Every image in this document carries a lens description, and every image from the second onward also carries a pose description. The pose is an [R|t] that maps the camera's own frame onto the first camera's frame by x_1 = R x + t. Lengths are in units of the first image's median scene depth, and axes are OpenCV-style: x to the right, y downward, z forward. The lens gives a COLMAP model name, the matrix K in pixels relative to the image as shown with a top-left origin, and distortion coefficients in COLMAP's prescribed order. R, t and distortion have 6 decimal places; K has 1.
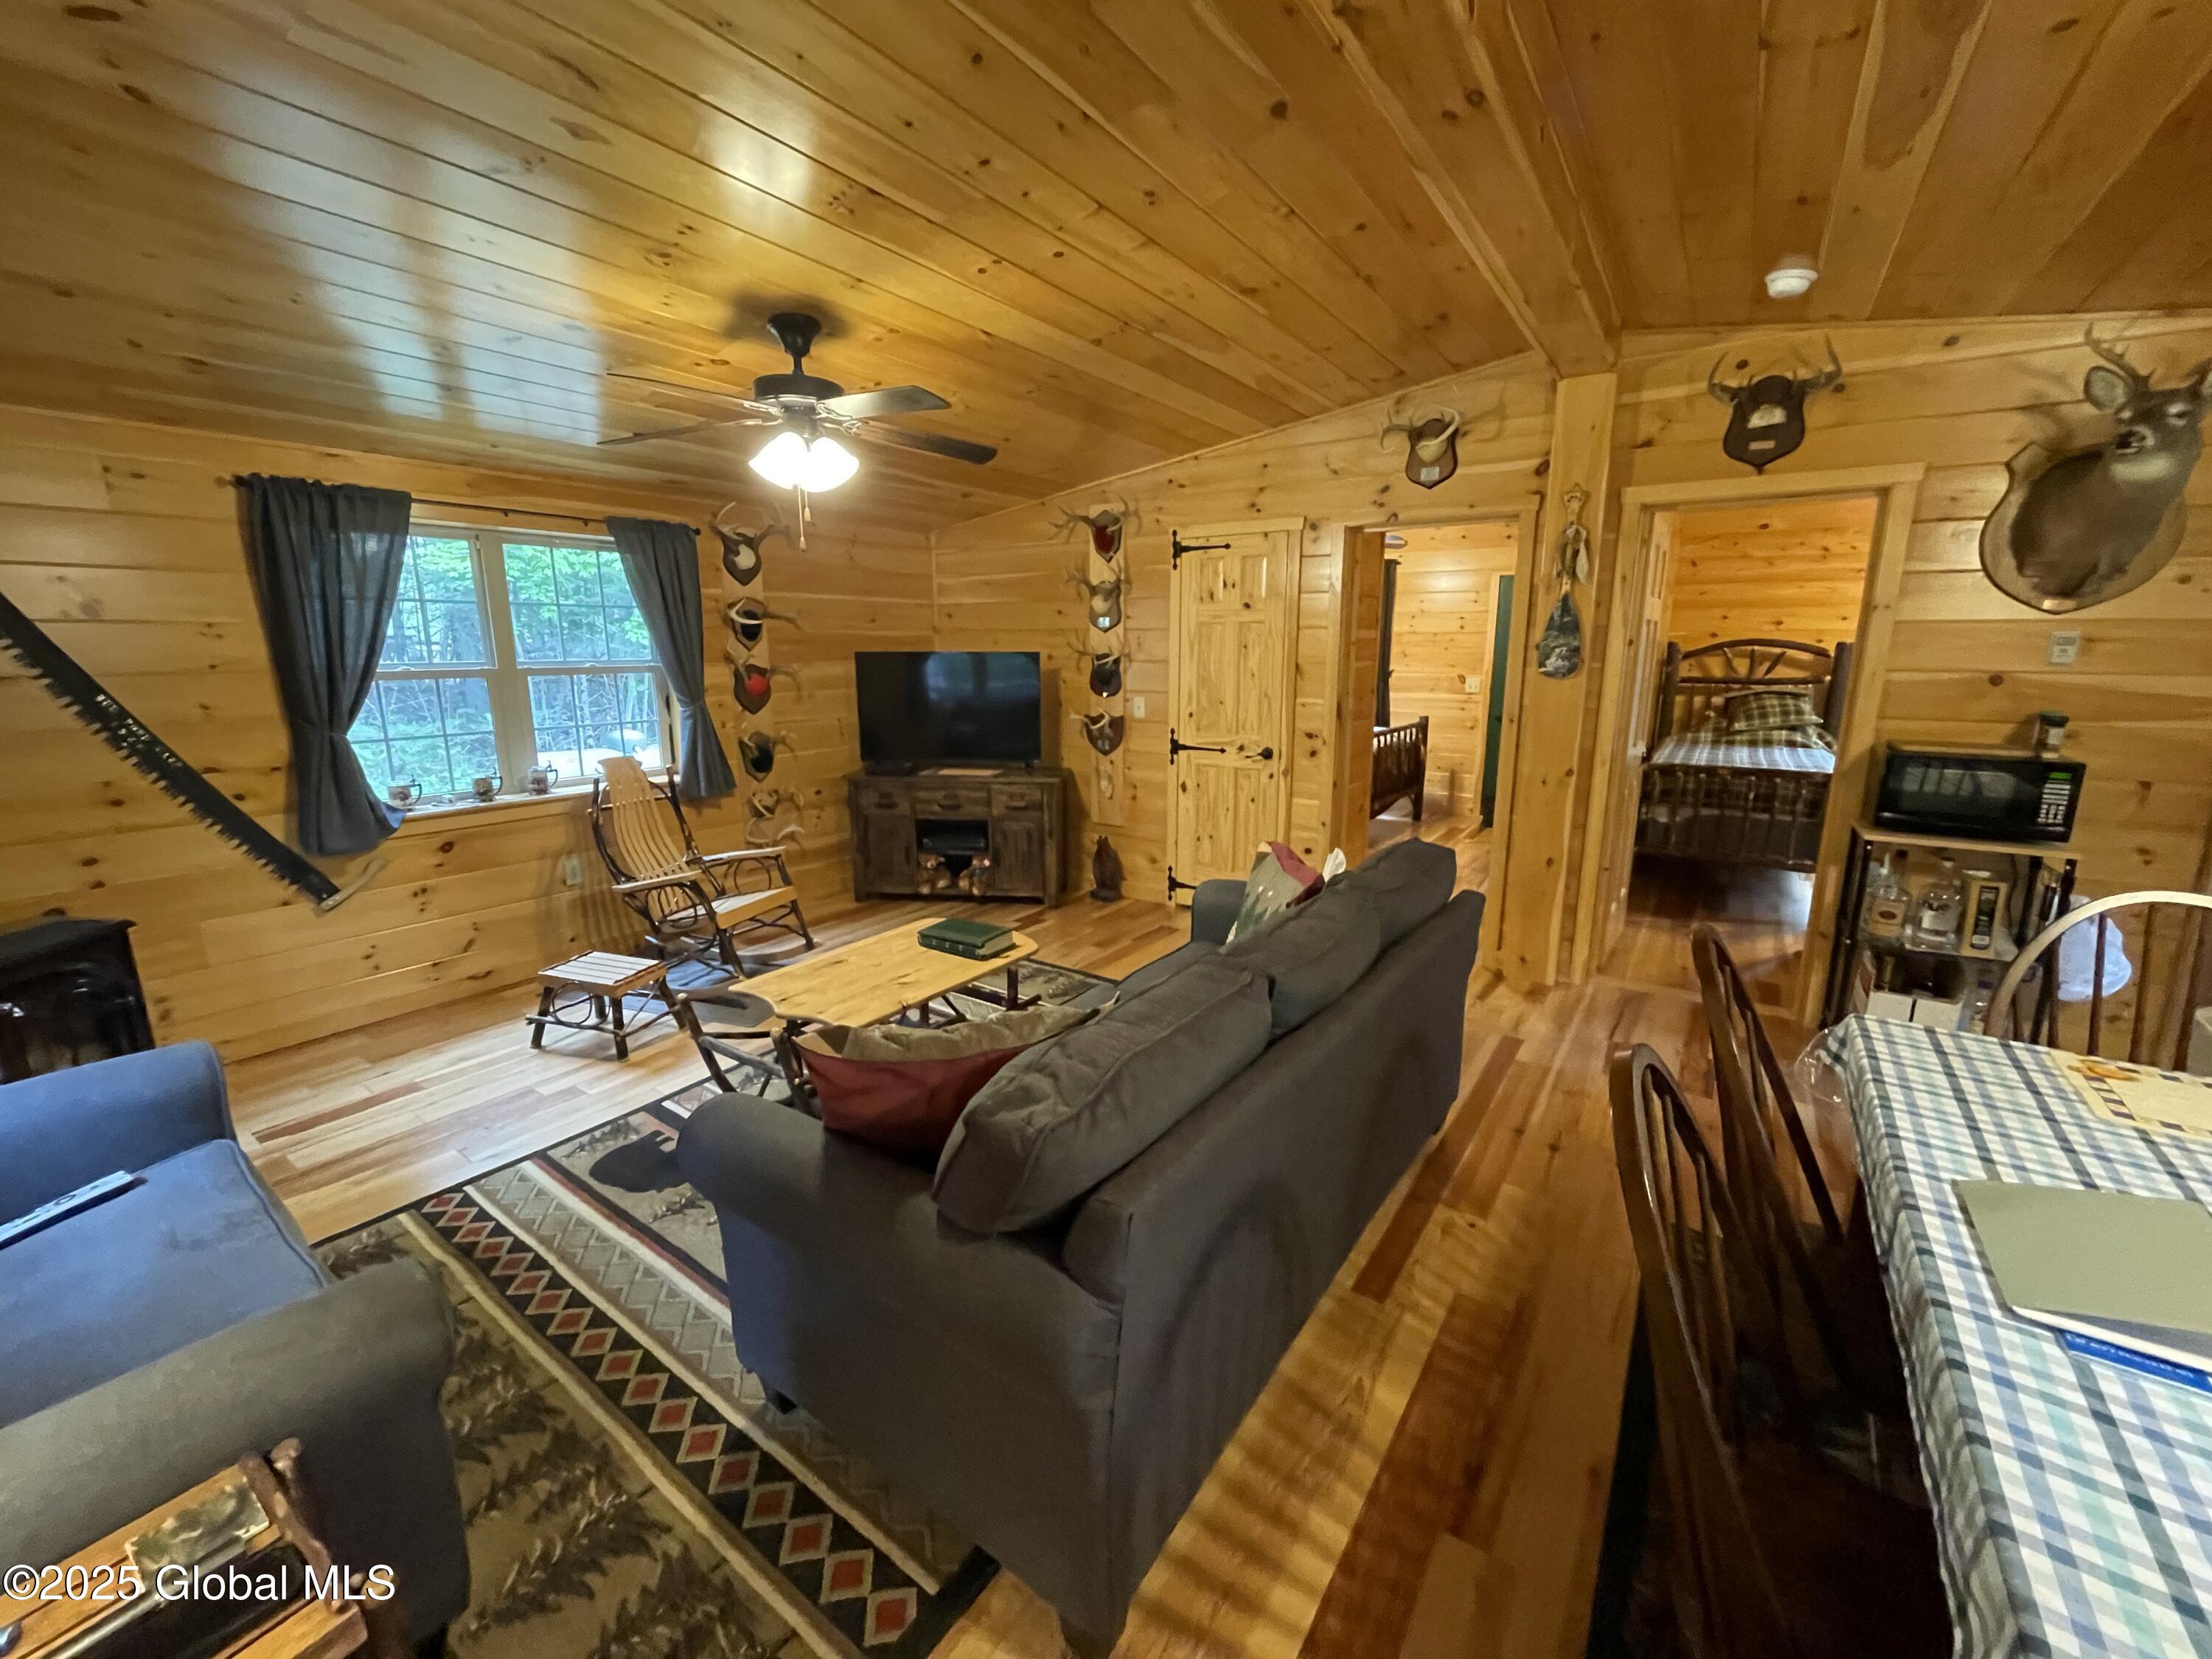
lens RADIAL K [[890.7, 0, 1094.0], [0, 890.7, 831.9], [0, 0, 1]] dist [-0.000743, 0.000005]
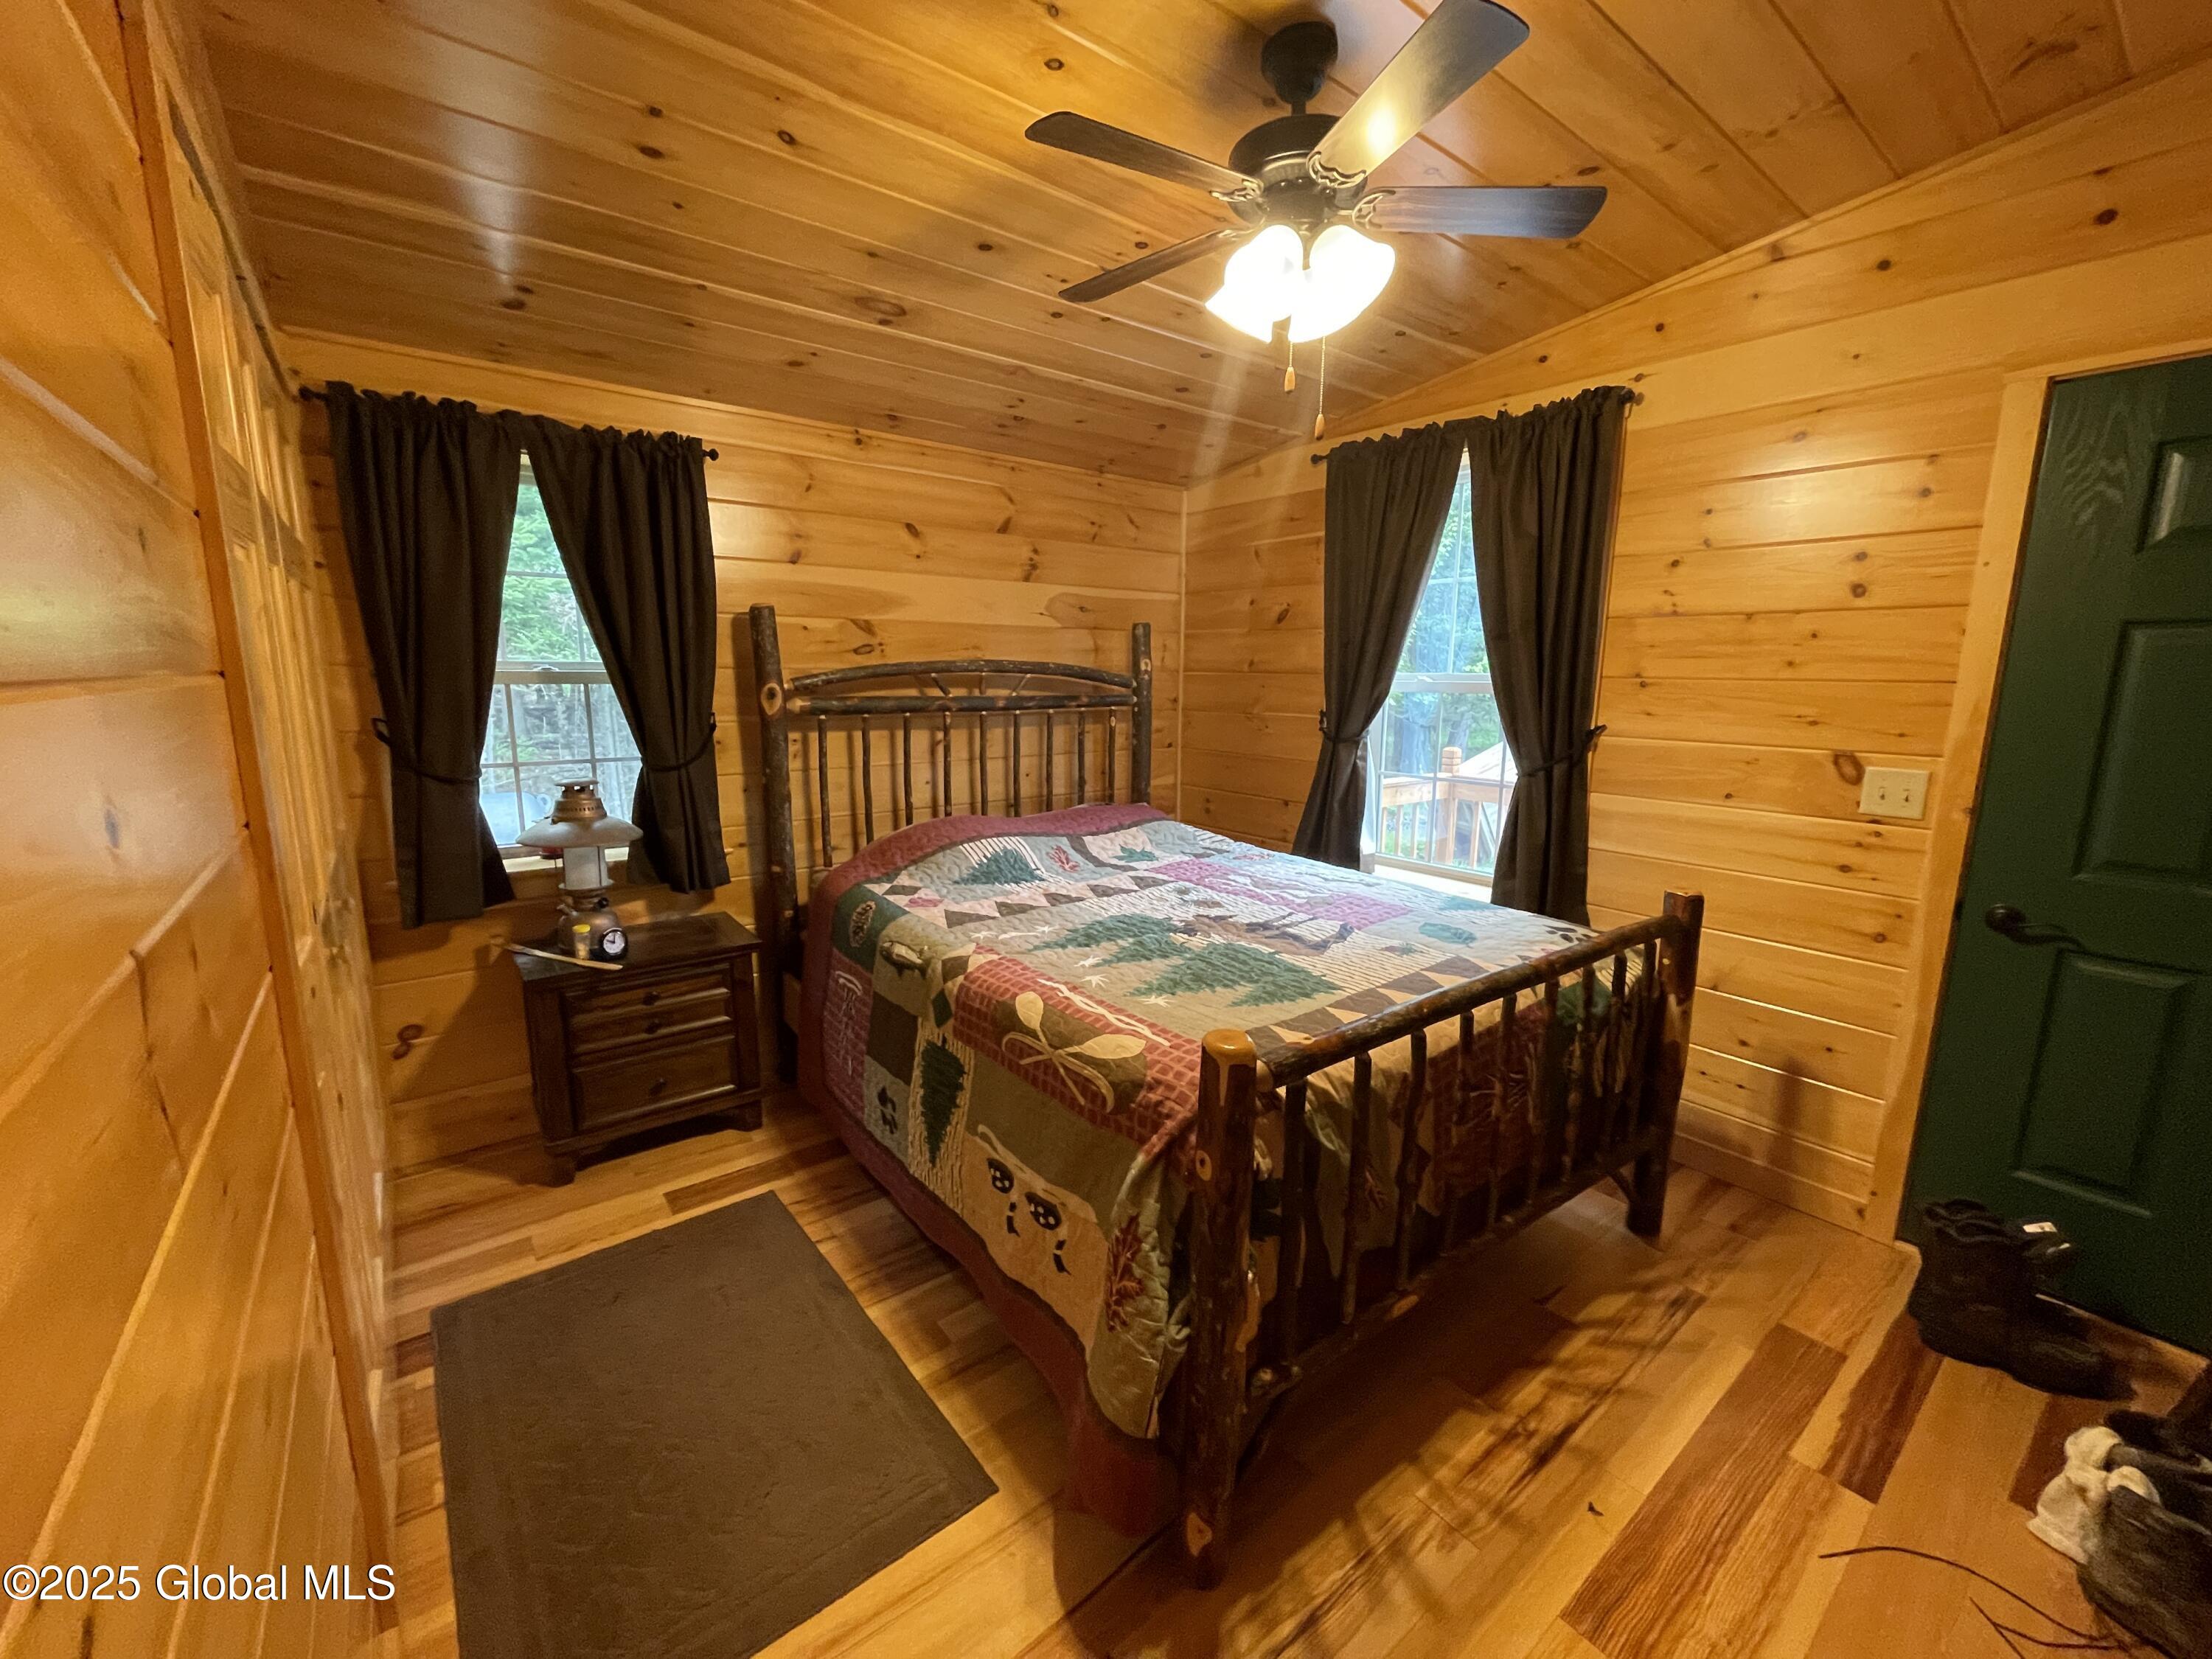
lens RADIAL K [[890.7, 0, 1108.1], [0, 890.7, 819.9], [0, 0, 1]] dist [-0.000743, 0.000005]
pose [[0.956255, 0.063102, -0.285647, 0.260223], [-0.070327, 0.997410, -0.015097, -0.130635], [0.283955, 0.034526, 0.958216, 0.638751]]
